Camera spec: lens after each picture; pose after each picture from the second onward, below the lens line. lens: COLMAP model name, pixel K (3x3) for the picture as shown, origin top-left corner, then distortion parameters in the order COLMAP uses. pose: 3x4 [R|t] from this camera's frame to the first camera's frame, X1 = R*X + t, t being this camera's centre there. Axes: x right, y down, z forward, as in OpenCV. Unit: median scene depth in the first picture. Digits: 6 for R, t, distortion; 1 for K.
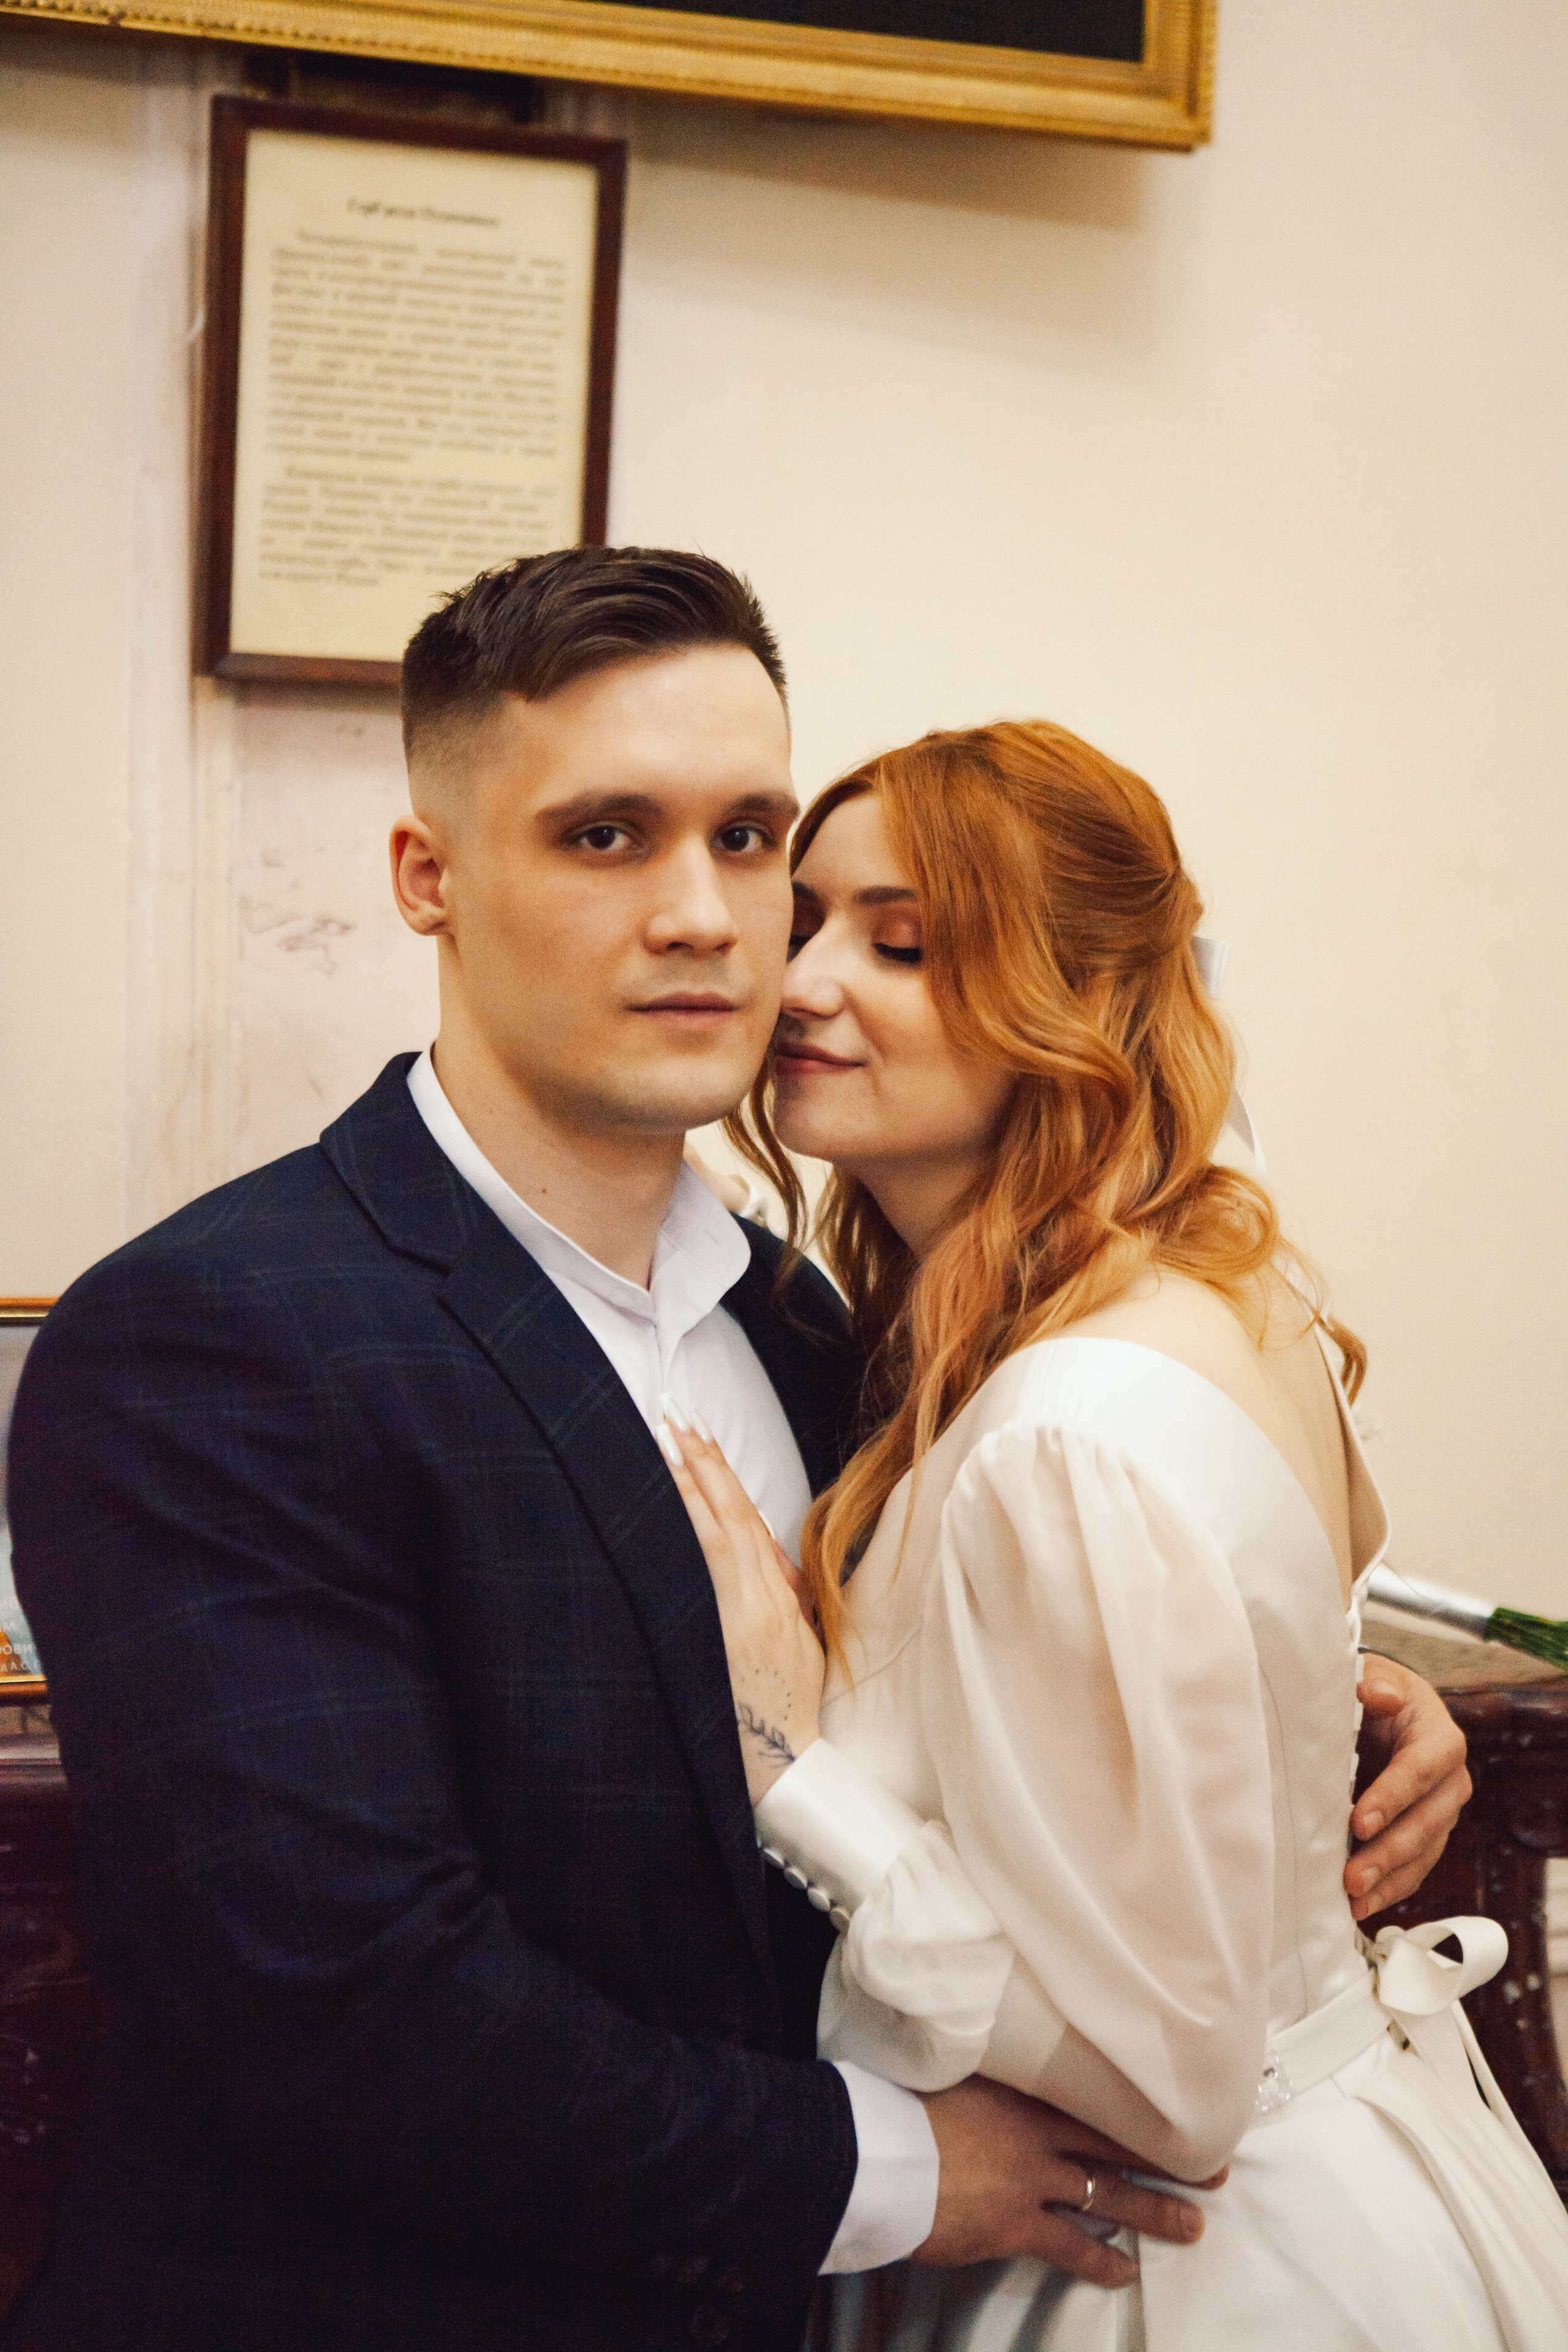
lens RADIAL K [[4132.3, 0, 784.0], [0, 4132.3, 1176.0], [0, 0, 1]] dist [0.050224, 0.786857]
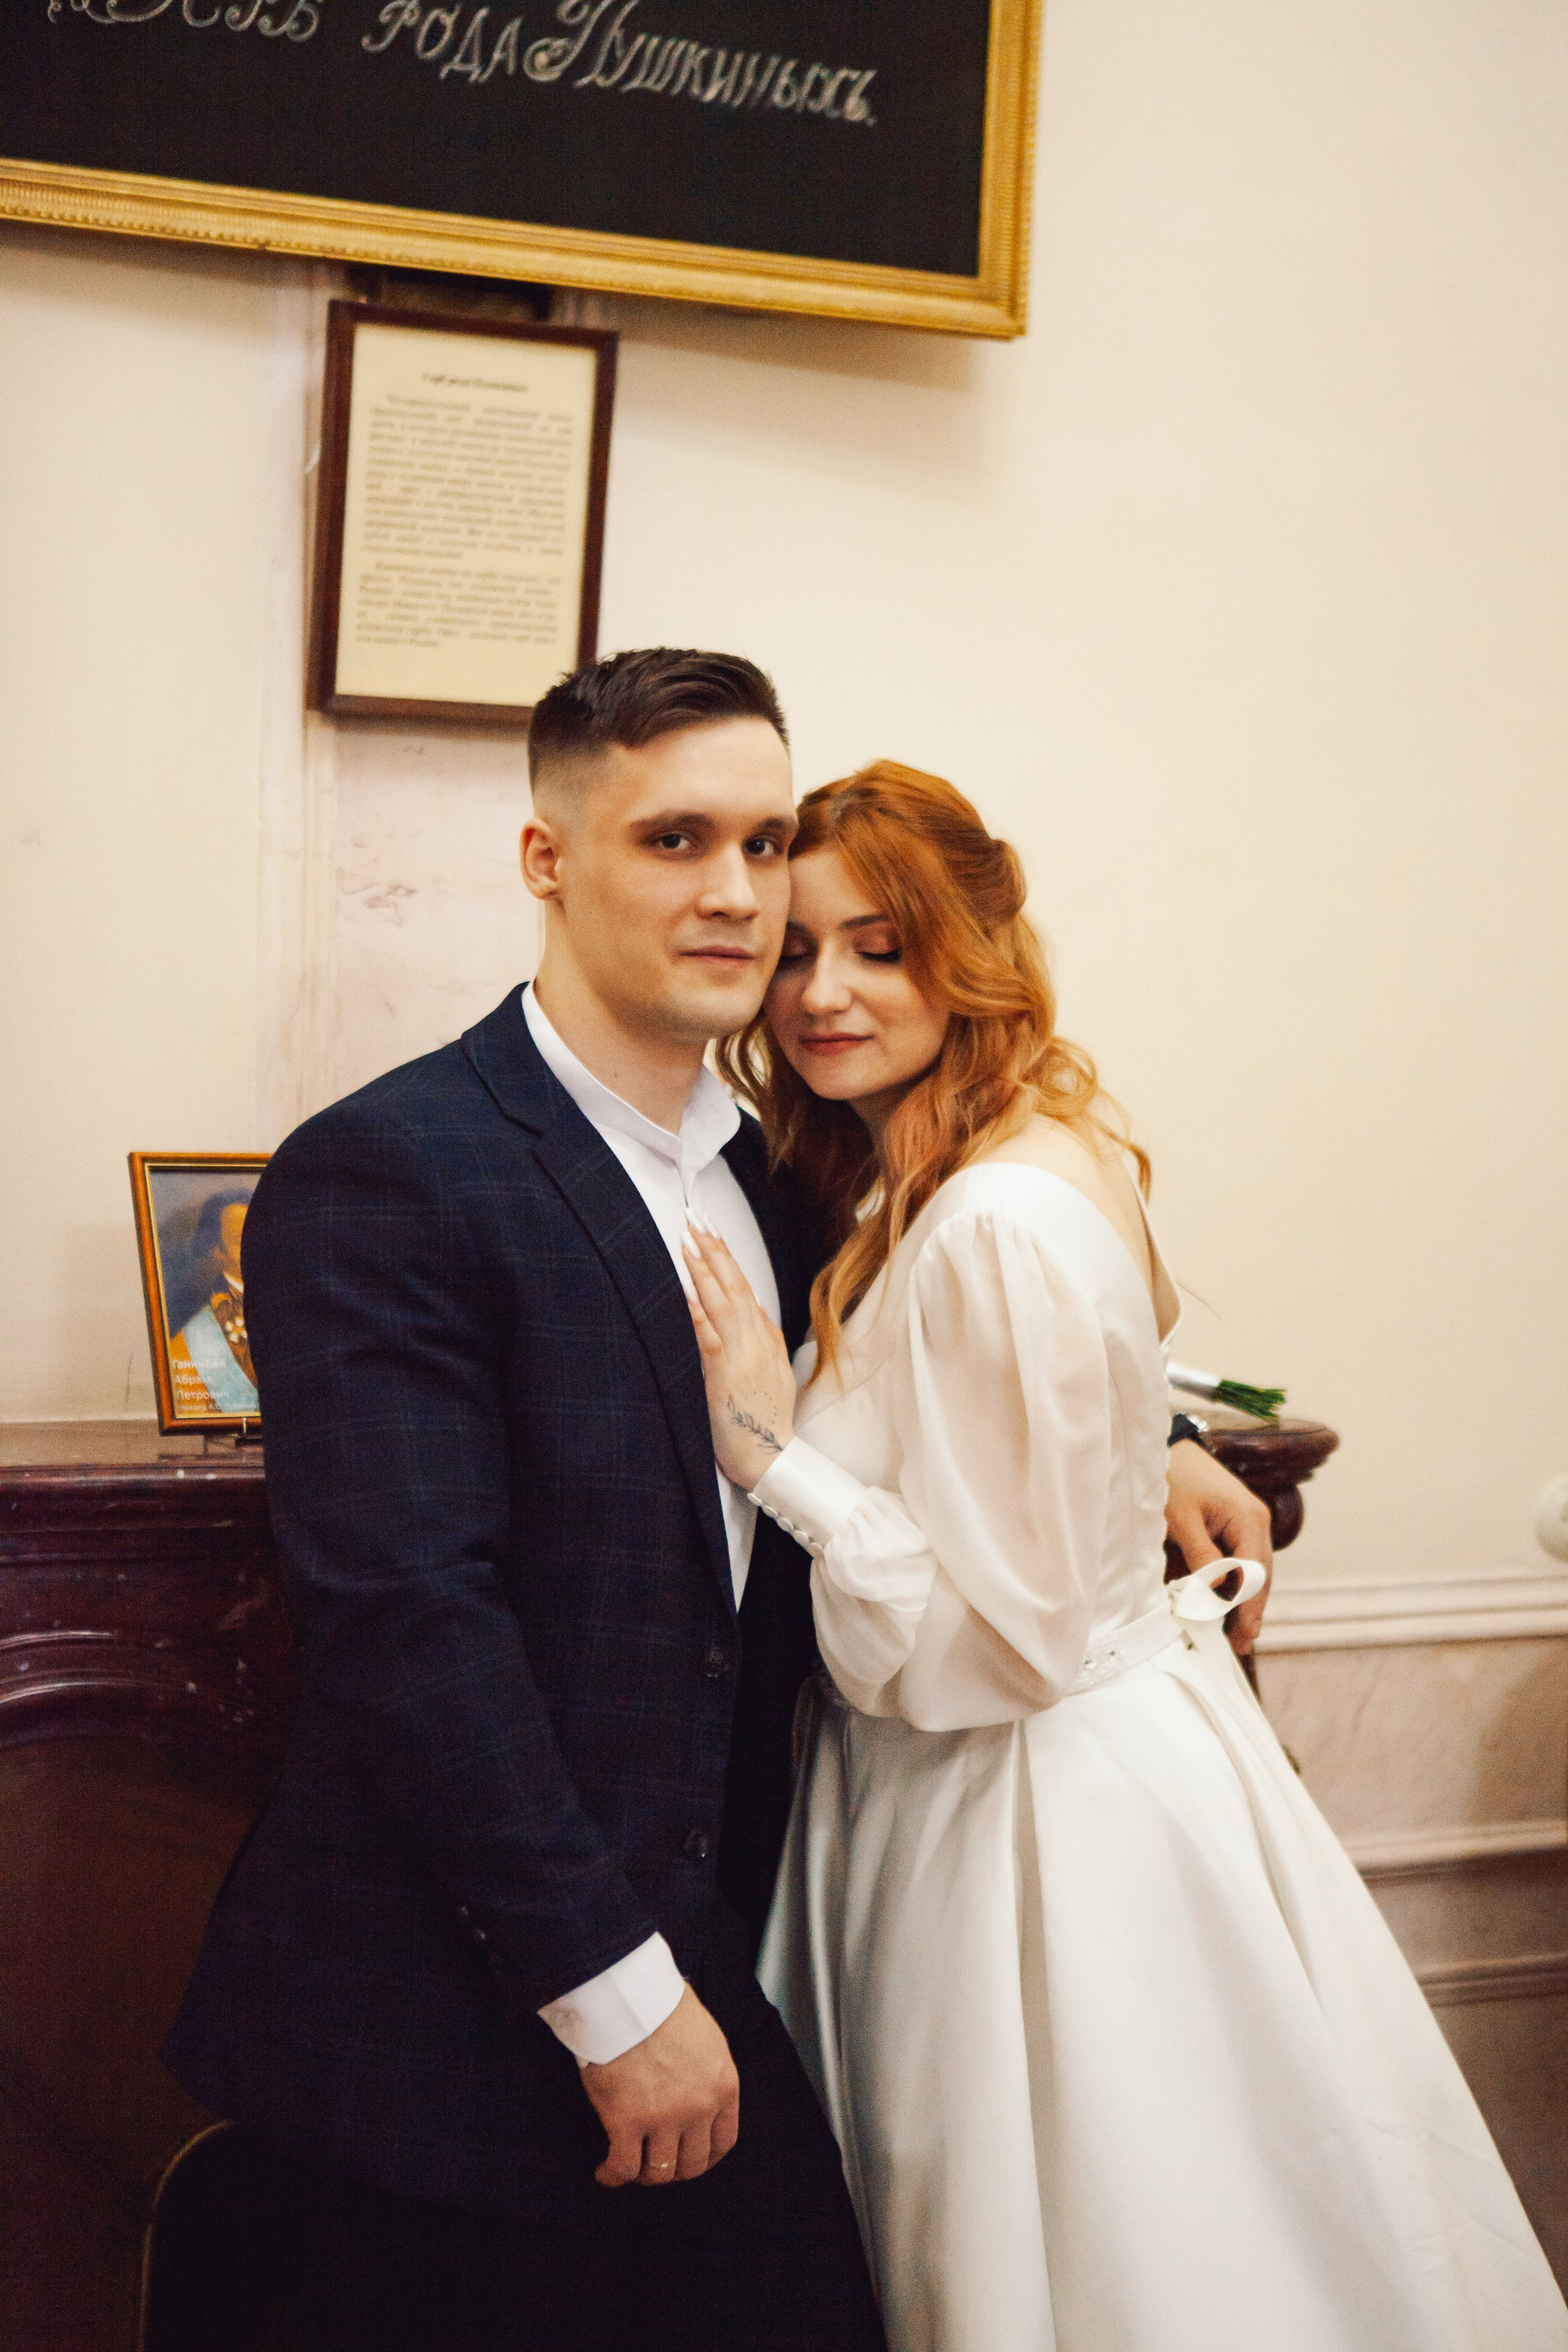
lens RADIAL K [[3883.2, 0, 784.0], [0, 3883.2, 1176.0], [0, 0, 1]] dist [0.160202, -0.006193]
pose [[0.996986, 0.002835, 0.077533, -0.084083], [-0.004392, 0.999792, 0.019919, 0.009456], [-0.077460, -0.020200, 0.996791, -0.329137]]
